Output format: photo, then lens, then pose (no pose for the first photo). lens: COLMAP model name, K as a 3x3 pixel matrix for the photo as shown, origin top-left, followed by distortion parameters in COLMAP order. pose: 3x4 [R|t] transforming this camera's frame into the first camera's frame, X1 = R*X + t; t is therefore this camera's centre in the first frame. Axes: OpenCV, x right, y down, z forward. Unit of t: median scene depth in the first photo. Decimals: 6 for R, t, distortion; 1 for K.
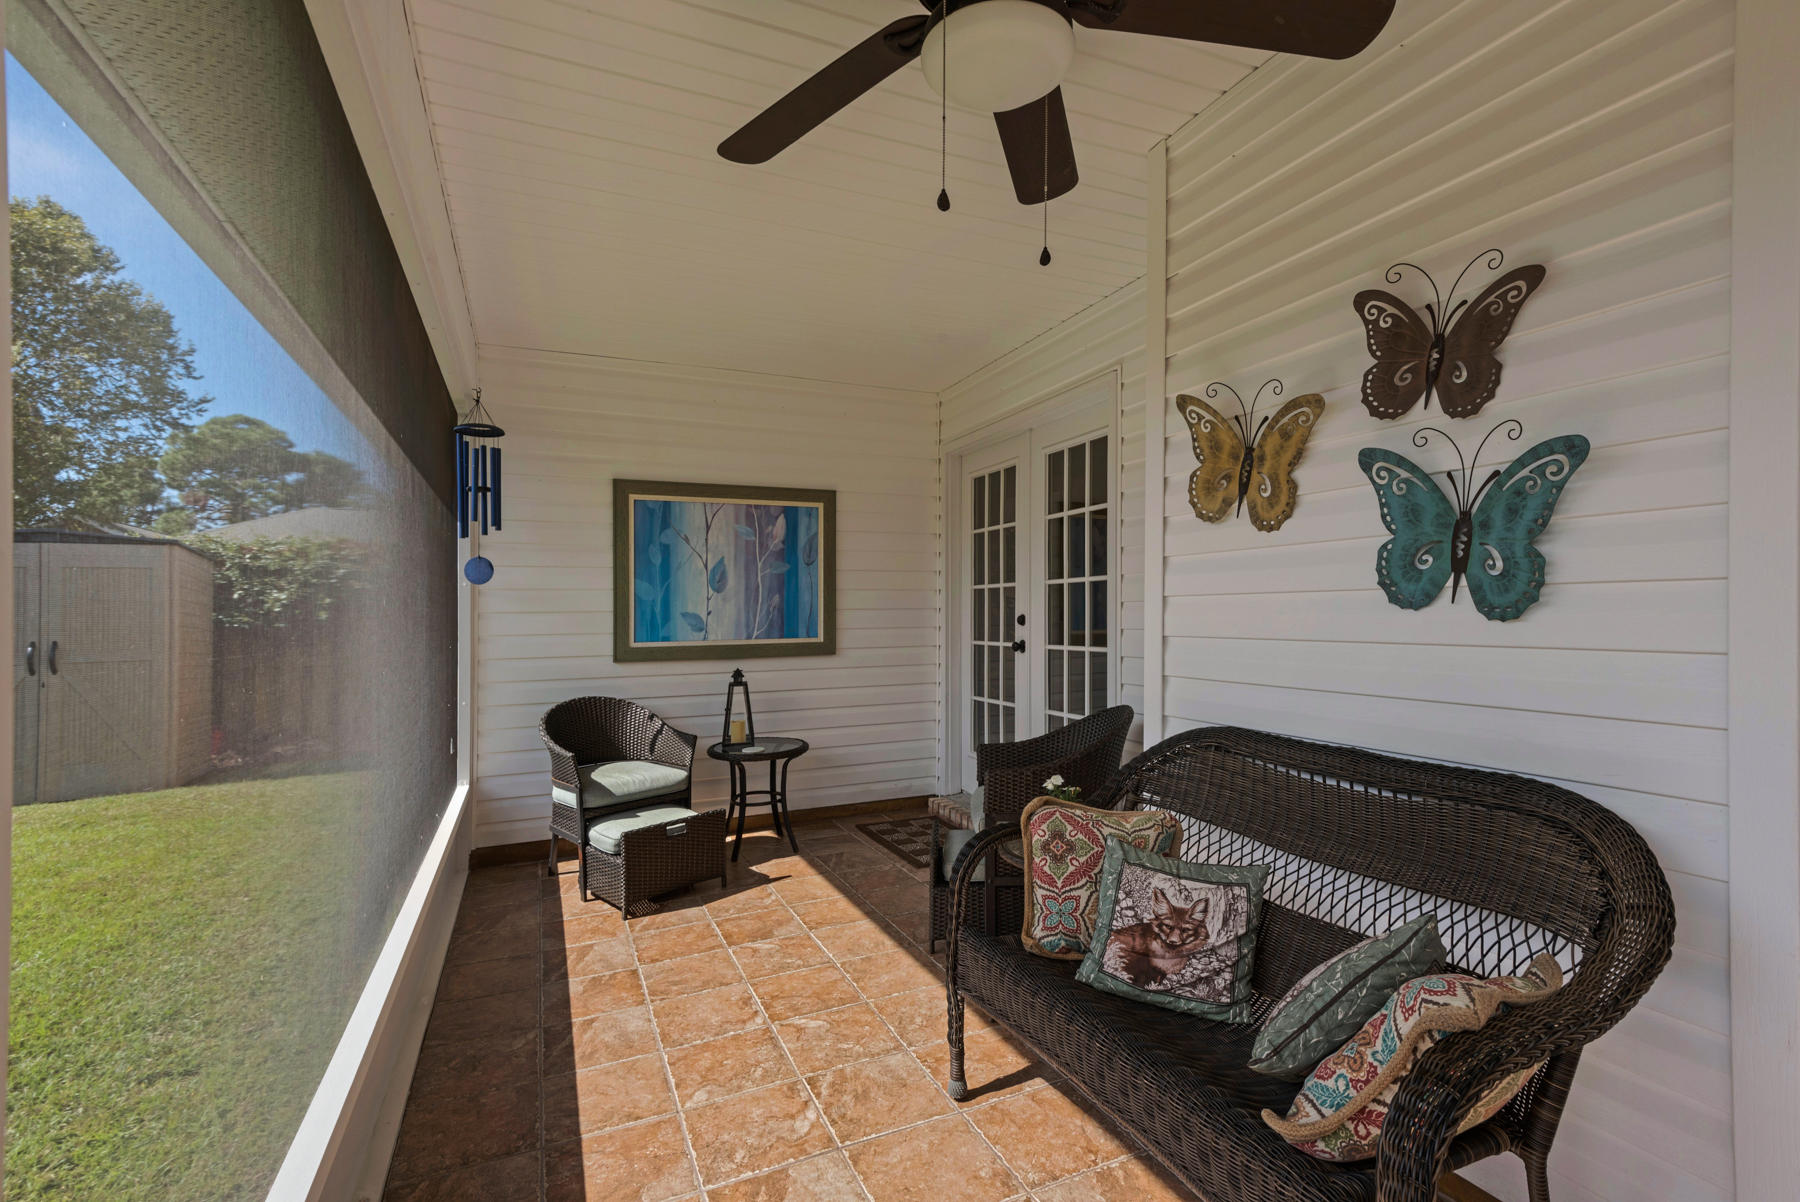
lens RADIAL K [[819.9, 0, 900.0], [0, 819.9, 601.0], [0, 0, 1]] dist [0.019984, -0.000879]
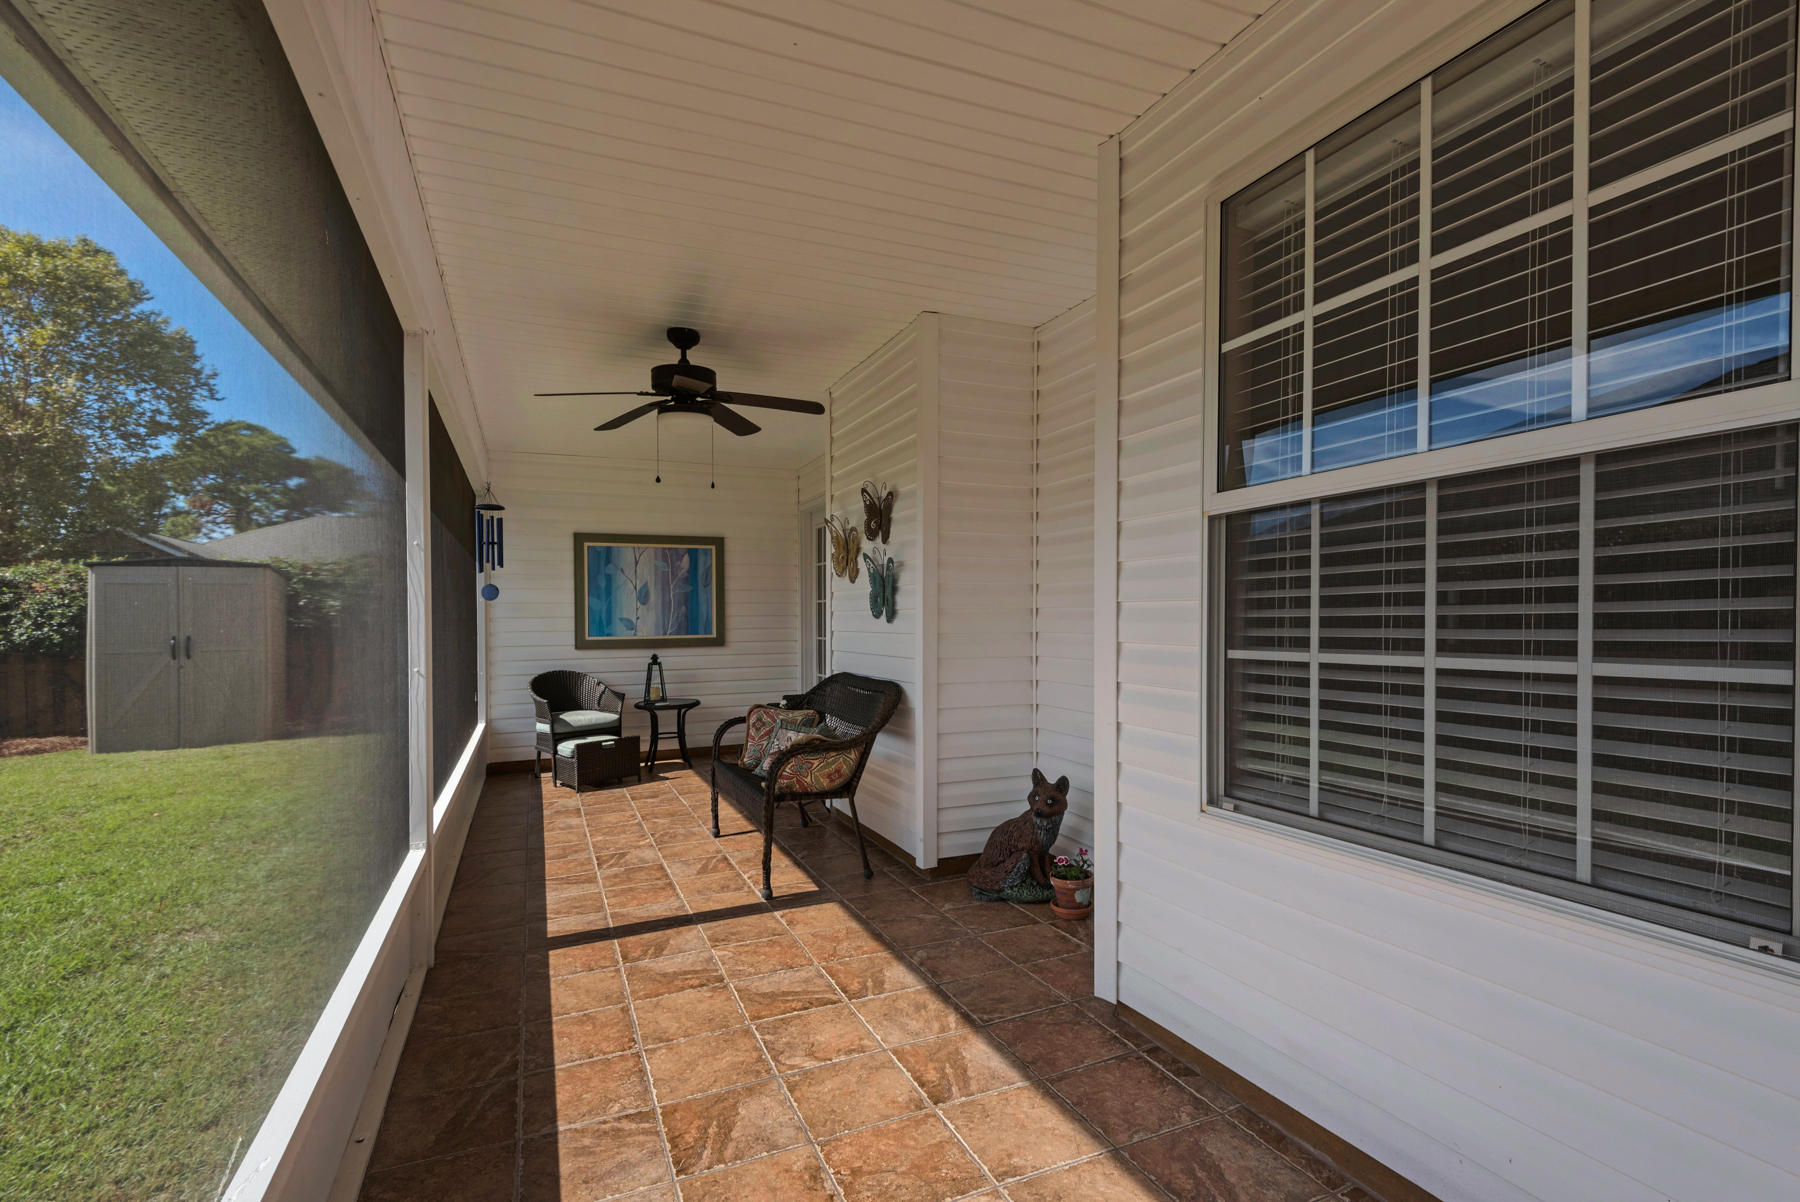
lens RADIAL K [[840.1, 0, 921.9], [0, 840.1, 630.2], [0, 0, 1]] dist [0.001566, 0.000426]
pose [[0.999868, 0.002997, 0.015997, 0.276372], [-0.003489, 0.999520, 0.030780, -0.013307], [-0.015897, -0.030832, 0.999398, -0.589762]]
